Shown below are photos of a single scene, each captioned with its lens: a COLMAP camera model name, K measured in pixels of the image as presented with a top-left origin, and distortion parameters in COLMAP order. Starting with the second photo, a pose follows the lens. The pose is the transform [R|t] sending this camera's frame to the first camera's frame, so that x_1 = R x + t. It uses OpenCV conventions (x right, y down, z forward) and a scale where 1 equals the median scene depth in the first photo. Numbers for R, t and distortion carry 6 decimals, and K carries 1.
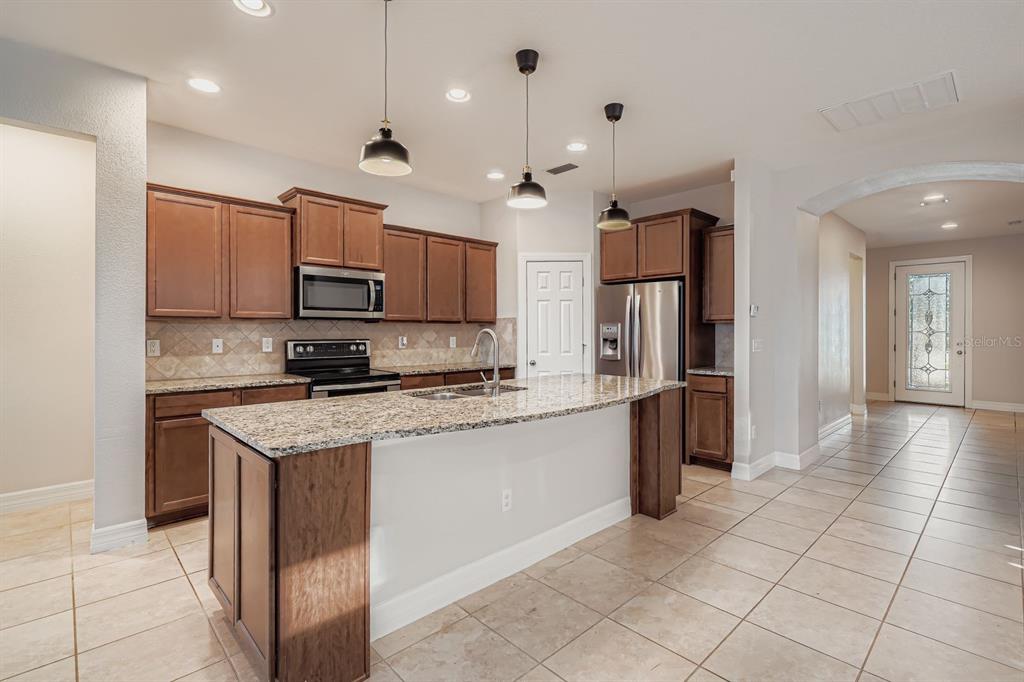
lens RADIAL K [[473.4, 0, 513.9], [0, 473.4, 328.3], [0, 0, 1]] dist [0.000901, -0.001019]
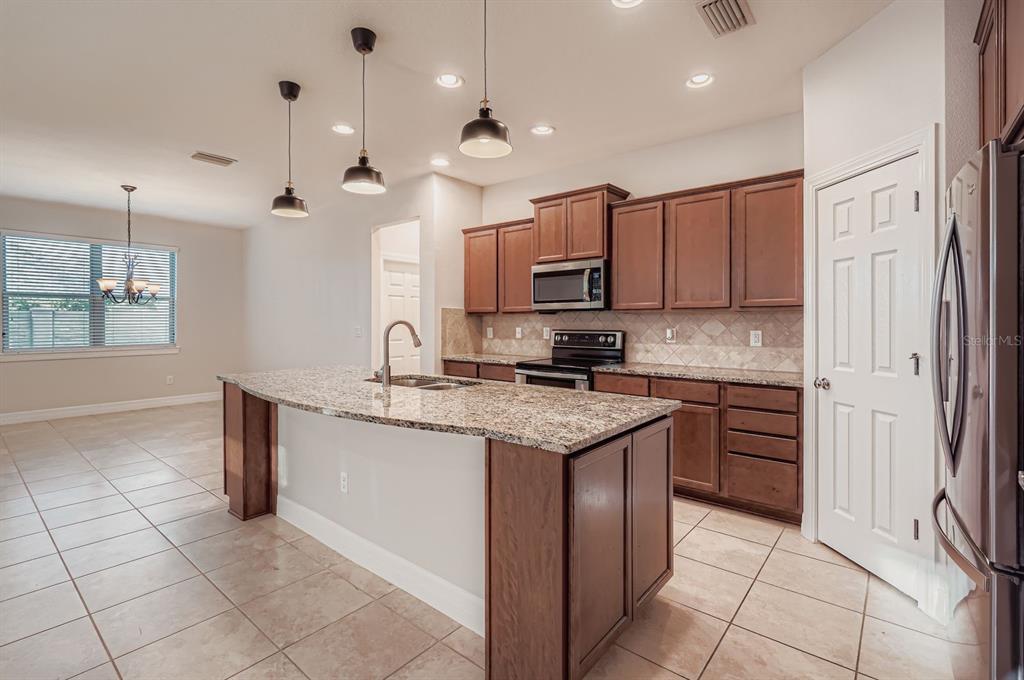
lens RADIAL K [[468.9, 0, 510.6], [0, 468.9, 323.0], [0, 0, 1]] dist [-0.001798, -0.000876]
pose [[0.117379, 0.002382, -0.993084, 0.647065], [0.004265, 0.999987, 0.002903, 0.005087], [0.993078, -0.004576, 0.117367, 0.761594]]
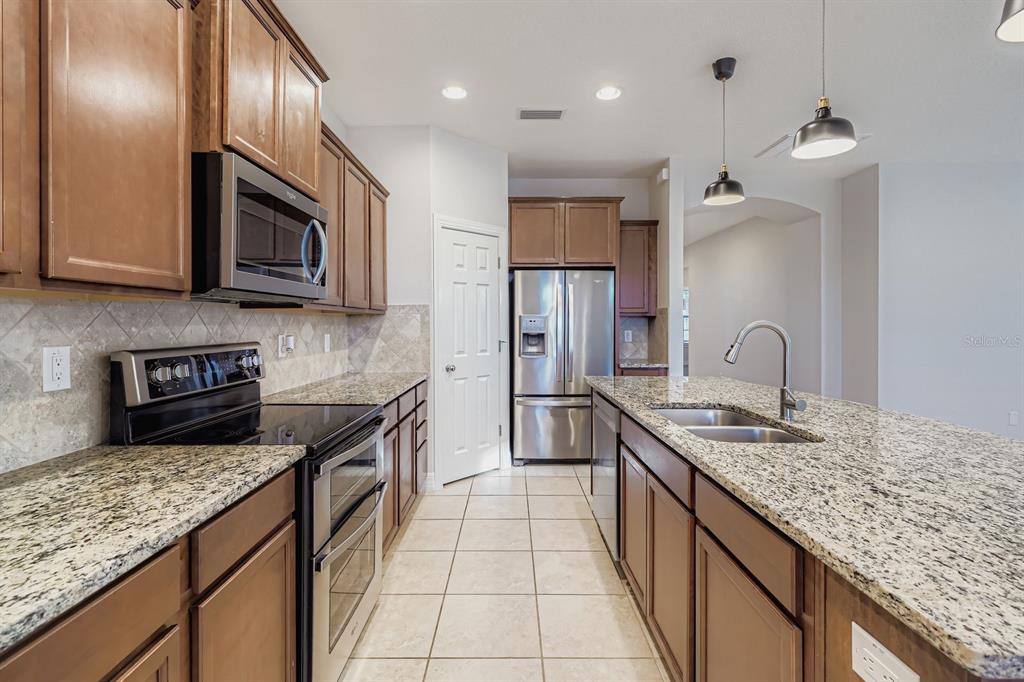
lens RADIAL K [[473.4, 0, 513.9], [0, 473.4, 328.3], [0, 0, 1]] dist [0.000901, -0.001019]
pose [[0.687111, -0.007453, 0.726515, -0.535840], [-0.003615, 0.999900, 0.013677, 0.001709], [-0.726544, -0.012024, 0.687015, 0.543685]]
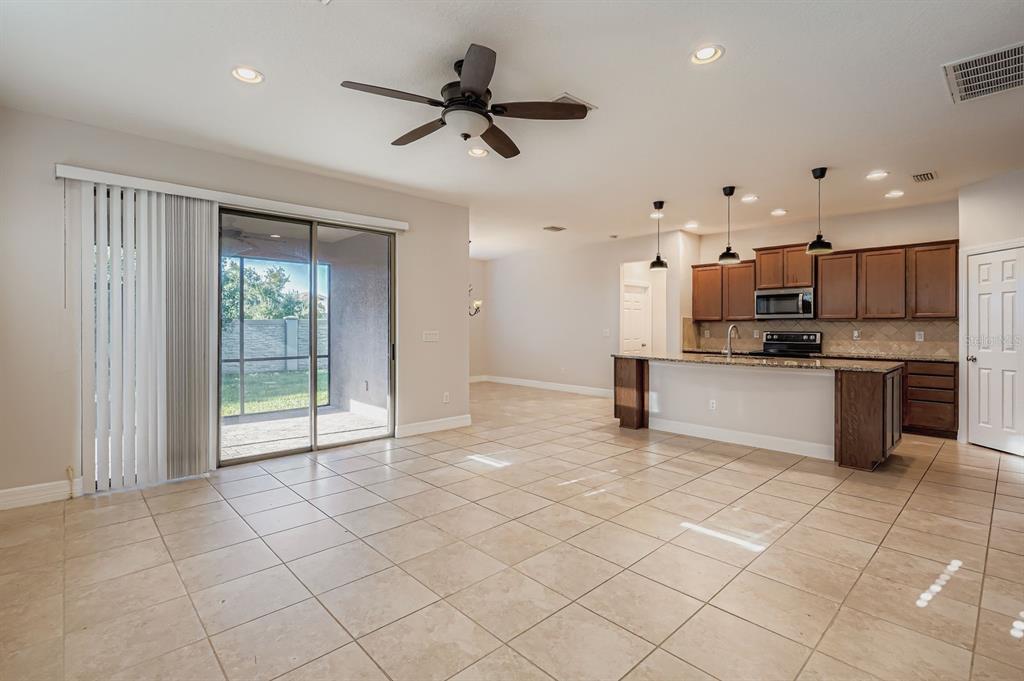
lens RADIAL K [[473.4, 0, 513.9], [0, 473.4, 327.8], [0, 0, 1]] dist [0.000901, -0.001019]
pose [[-0.002672, 0.000948, -0.999996, 1.302292], [0.003750, 0.999993, 0.000938, 0.005674], [0.999989, -0.003747, -0.002676, 0.065049]]
